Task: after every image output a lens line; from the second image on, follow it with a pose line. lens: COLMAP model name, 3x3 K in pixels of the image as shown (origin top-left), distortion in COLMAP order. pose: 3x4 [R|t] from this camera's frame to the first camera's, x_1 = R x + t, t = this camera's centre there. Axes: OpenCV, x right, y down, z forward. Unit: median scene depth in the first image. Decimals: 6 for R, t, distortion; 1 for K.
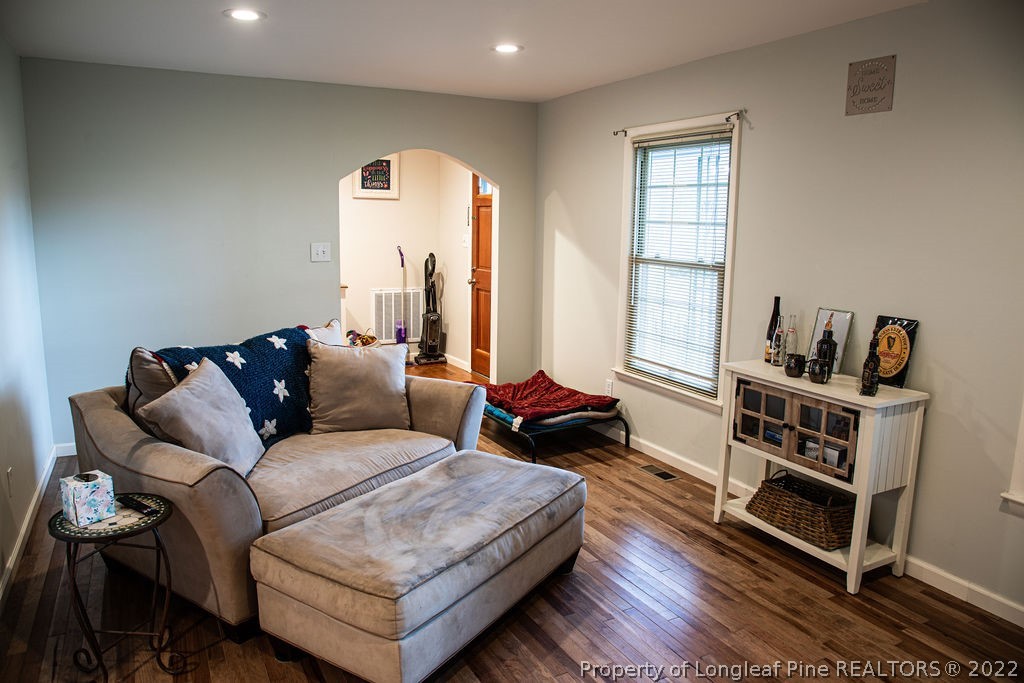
lens RADIAL K [[696.9, 0, 512.0], [0, 696.9, 341.5], [0, 0, 1]] dist [-0.116388, 0.062556]
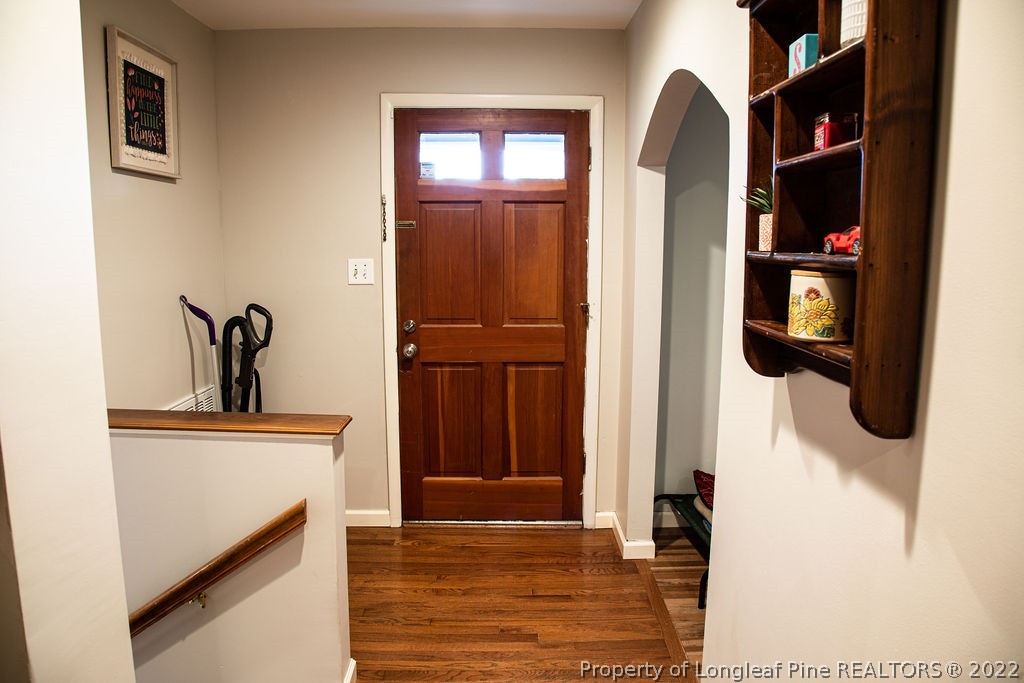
lens RADIAL K [[696.9, 0, 512.0], [0, 696.9, 341.5], [0, 0, 1]] dist [-0.116388, 0.062556]
pose [[0.459904, -0.145260, 0.876007, -0.437001], [0.155858, 0.984419, 0.081411, -0.116595], [-0.874184, 0.099091, 0.475378, 0.659649]]
